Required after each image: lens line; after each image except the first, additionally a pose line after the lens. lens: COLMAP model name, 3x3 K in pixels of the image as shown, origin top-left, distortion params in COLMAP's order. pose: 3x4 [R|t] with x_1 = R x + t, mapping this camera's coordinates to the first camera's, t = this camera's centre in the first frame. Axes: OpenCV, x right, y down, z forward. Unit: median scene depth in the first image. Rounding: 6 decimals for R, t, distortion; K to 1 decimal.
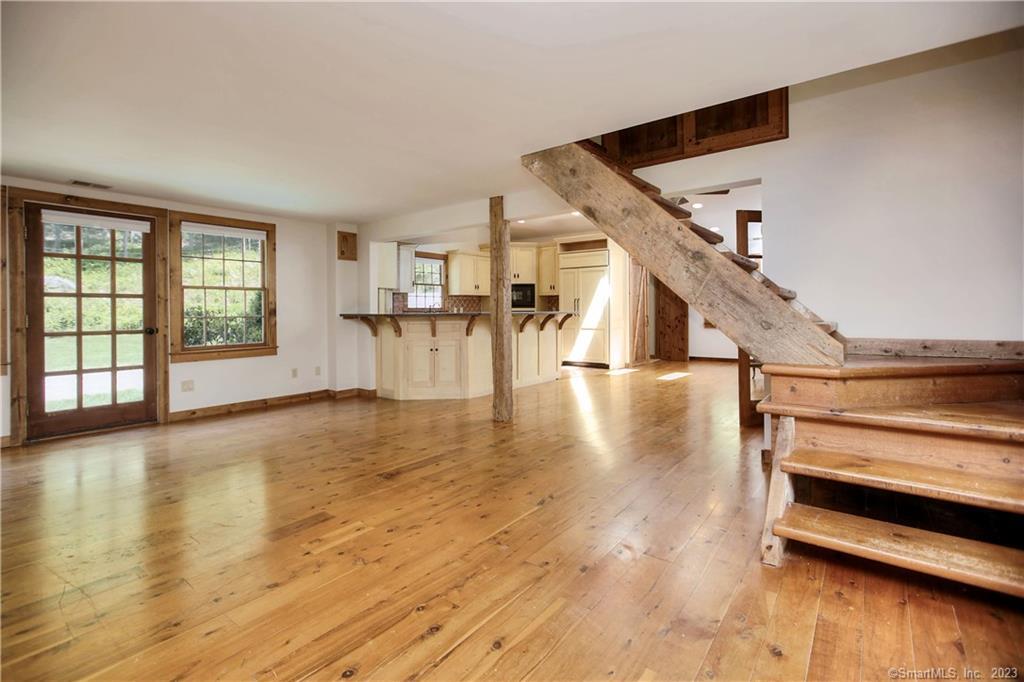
lens RADIAL K [[486.2, 0, 494.3], [0, 486.2, 307.5], [0, 0, 1]] dist [-0.001660, 0.000135]
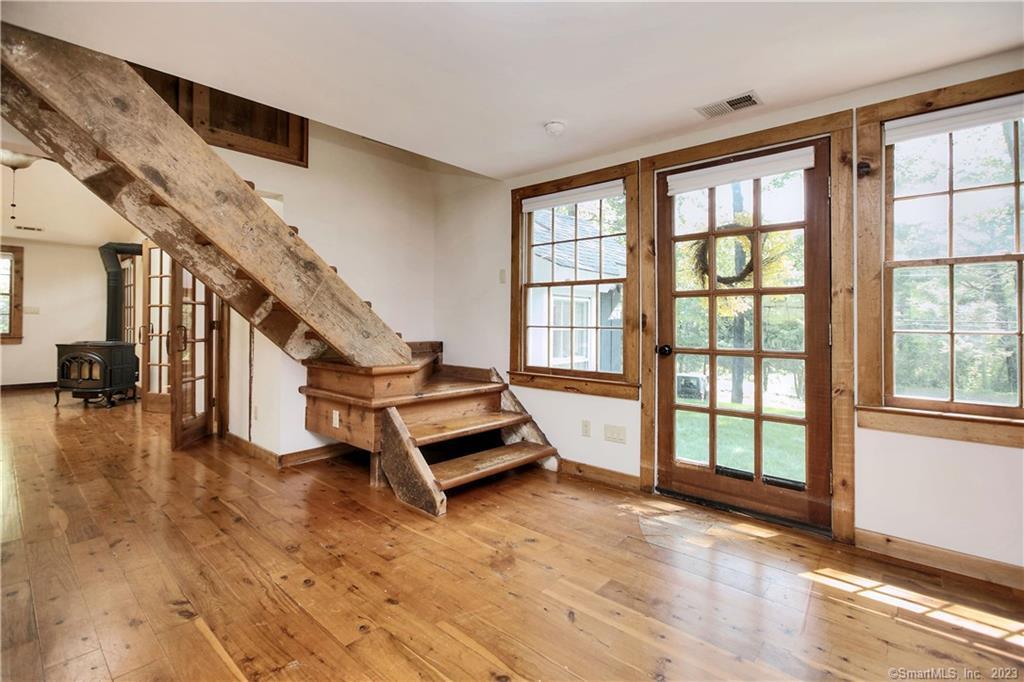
lens RADIAL K [[459.5, 0, 533.5], [0, 459.5, 311.7], [0, 0, 1]] dist [0.000486, 0.000245]
pose [[0.049373, 0.030287, 0.998321, -0.279088], [-0.013452, 0.999470, -0.029657, 0.004581], [-0.998690, -0.011965, 0.049754, 0.282596]]
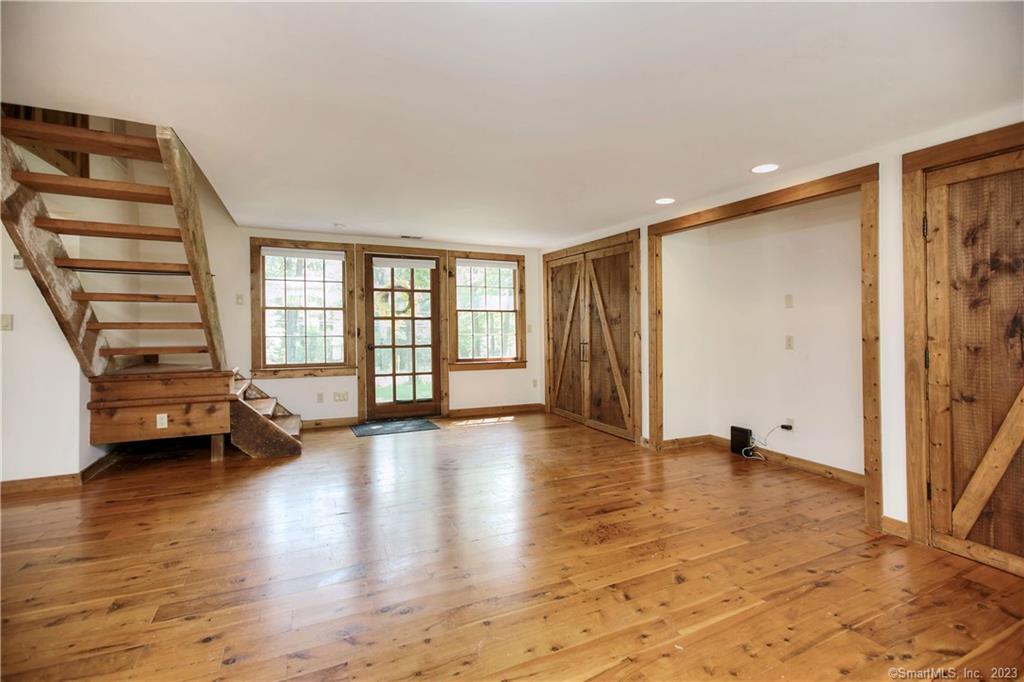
lens RADIAL K [[455.1, 0, 511.7], [0, 455.1, 325.1], [0, 0, 1]] dist [-0.000955, 0.000014]
pose [[-0.894391, 0.006163, 0.447243, -0.500496], [0.003846, 0.999974, -0.006089, -0.012448], [-0.447269, -0.003726, -0.894392, 1.007689]]
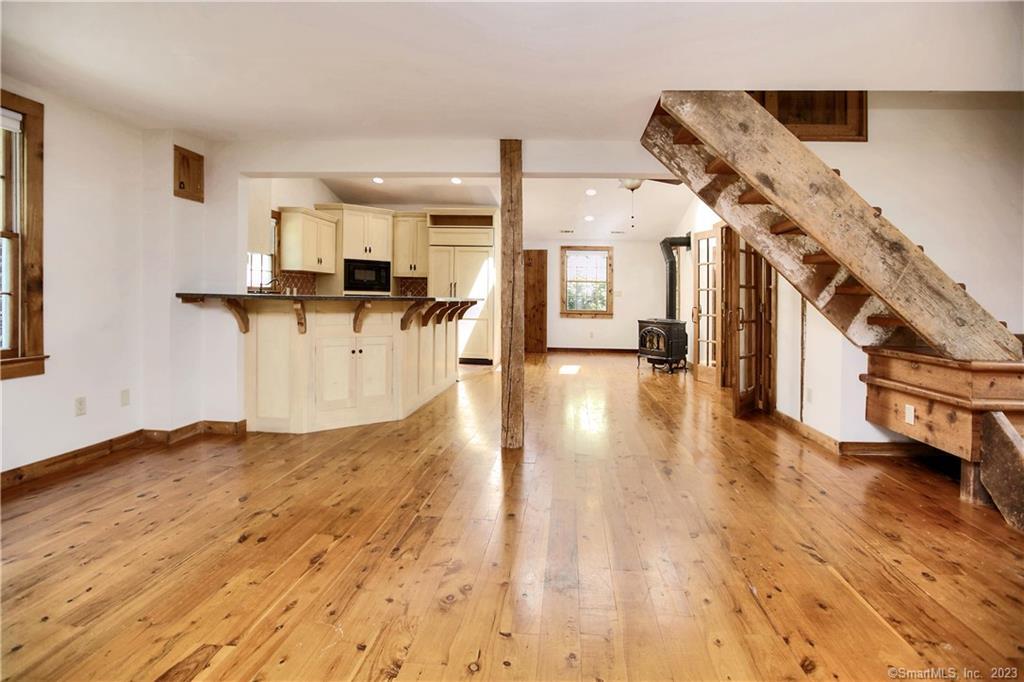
lens RADIAL K [[511.9, 0, 559.4], [0, 511.9, 297.7], [0, 0, 1]] dist [-0.019340, 0.001960]
pose [[0.806243, 0.026832, 0.590976, -0.382994], [-0.031312, 0.999506, -0.002663, 0.007753], [-0.590755, -0.016358, 0.806685, 0.337572]]
